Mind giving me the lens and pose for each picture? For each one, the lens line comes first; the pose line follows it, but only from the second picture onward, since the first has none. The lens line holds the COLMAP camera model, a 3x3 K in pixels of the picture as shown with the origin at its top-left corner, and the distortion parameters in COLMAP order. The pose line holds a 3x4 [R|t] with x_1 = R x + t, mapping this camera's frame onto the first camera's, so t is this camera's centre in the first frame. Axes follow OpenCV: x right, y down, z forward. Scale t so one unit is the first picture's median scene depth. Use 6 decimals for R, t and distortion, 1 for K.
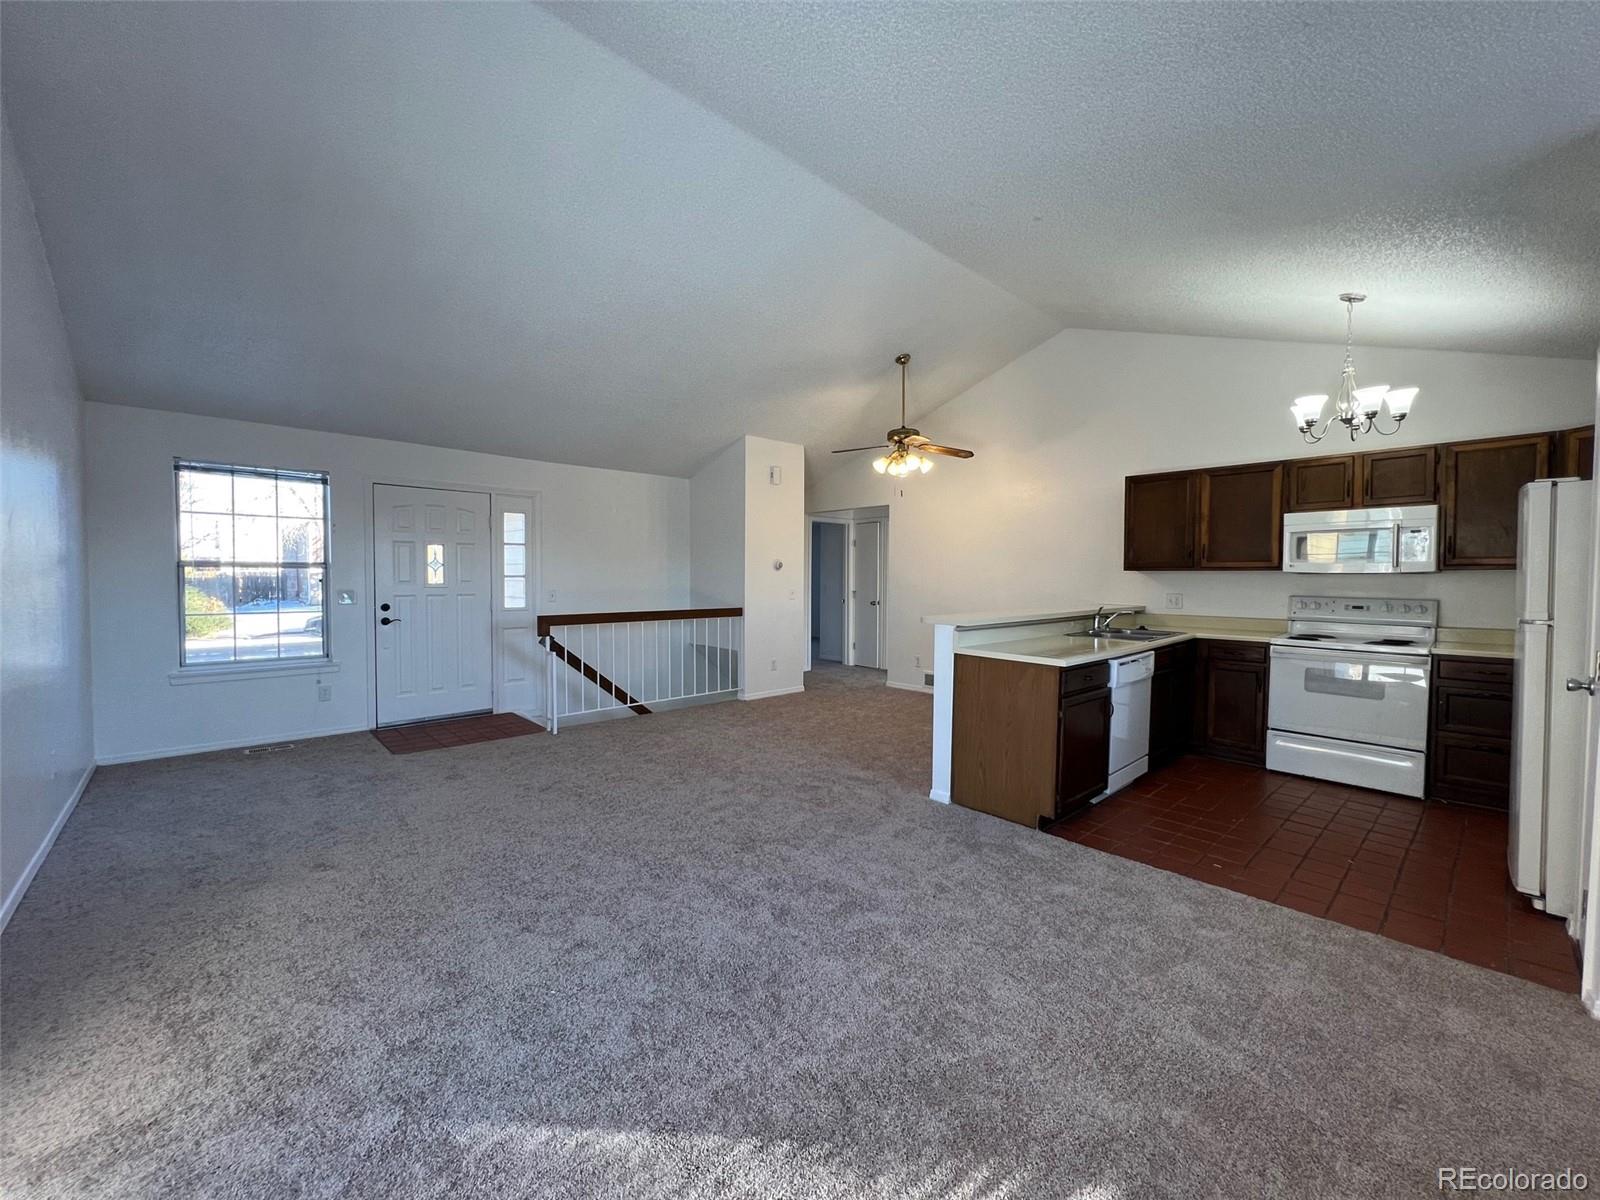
lens RADIAL K [[637.9, 0, 794.0], [0, 637.9, 595.0], [0, 0, 1]] dist [-0.000753, 0.000000]
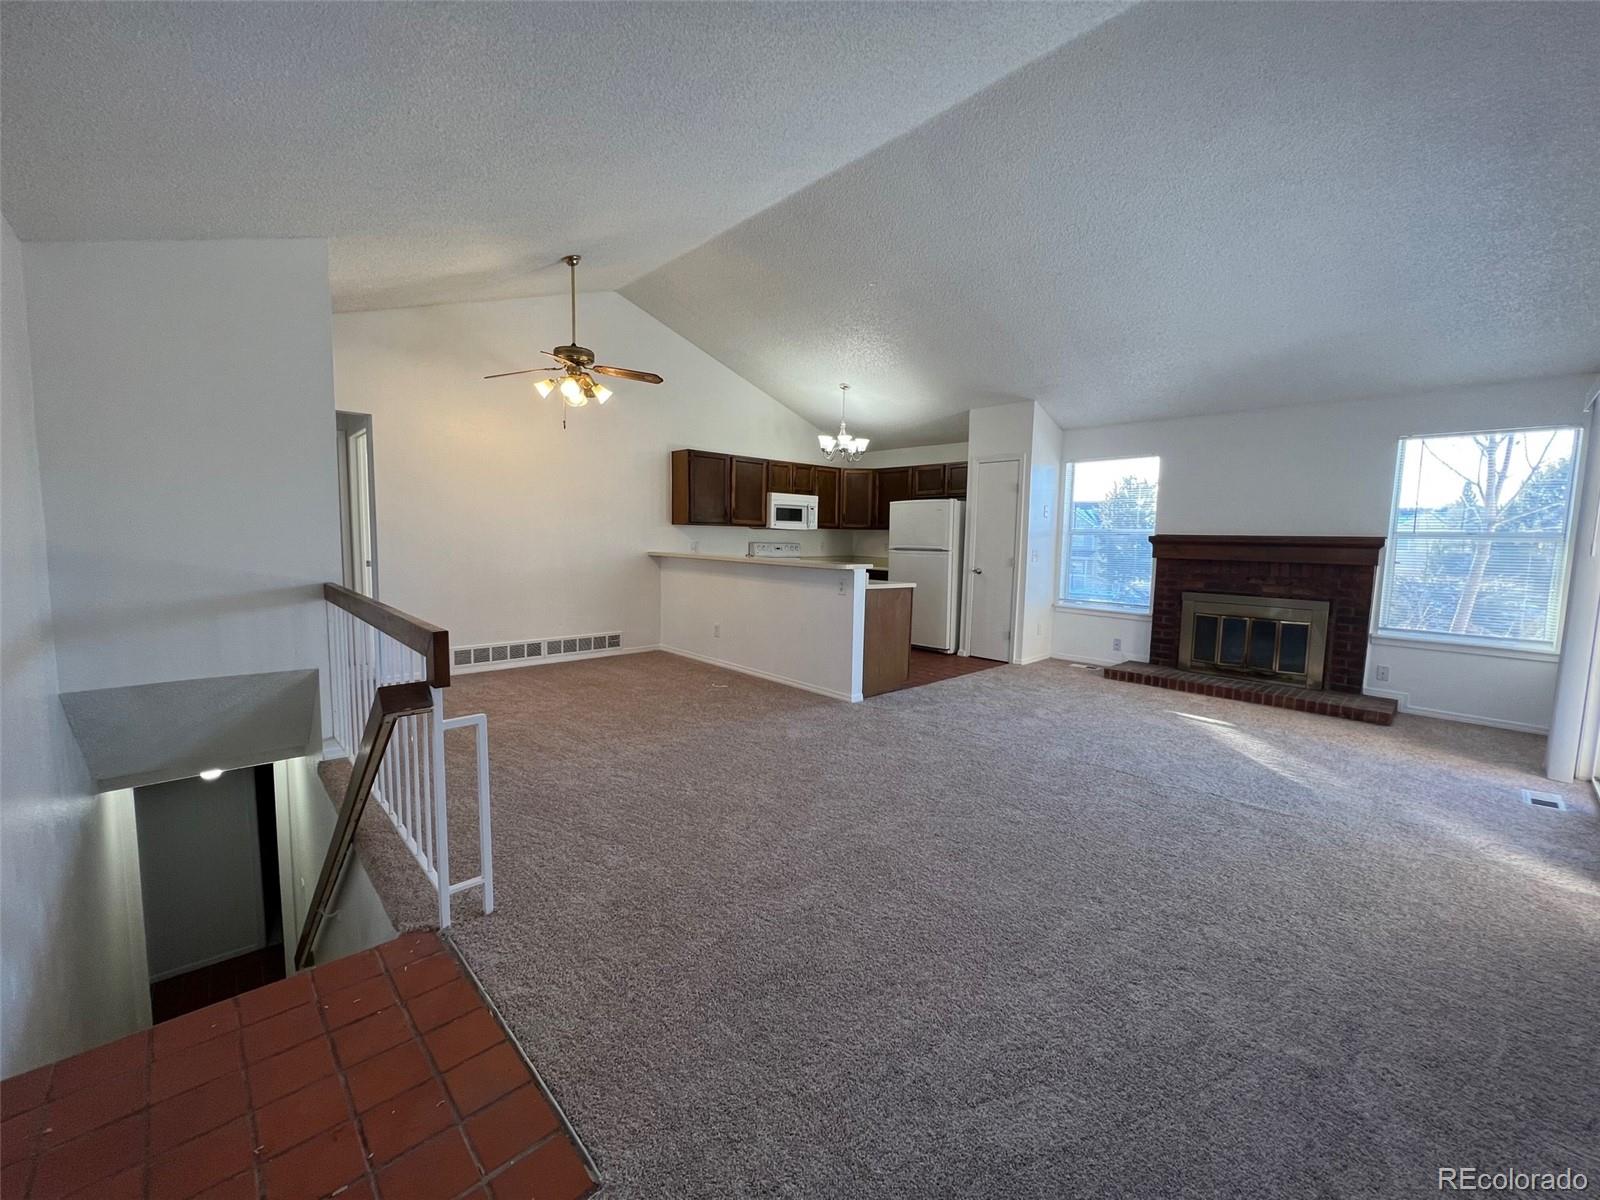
lens RADIAL K [[637.9, 0, 801.0], [0, 637.9, 597.9], [0, 0, 1]] dist [-0.000753, 0.000000]
pose [[-0.011922, -0.102070, 0.994706, -0.914248], [0.012810, 0.994679, 0.102221, -0.025116], [-0.999847, 0.013961, -0.010551, 0.965249]]
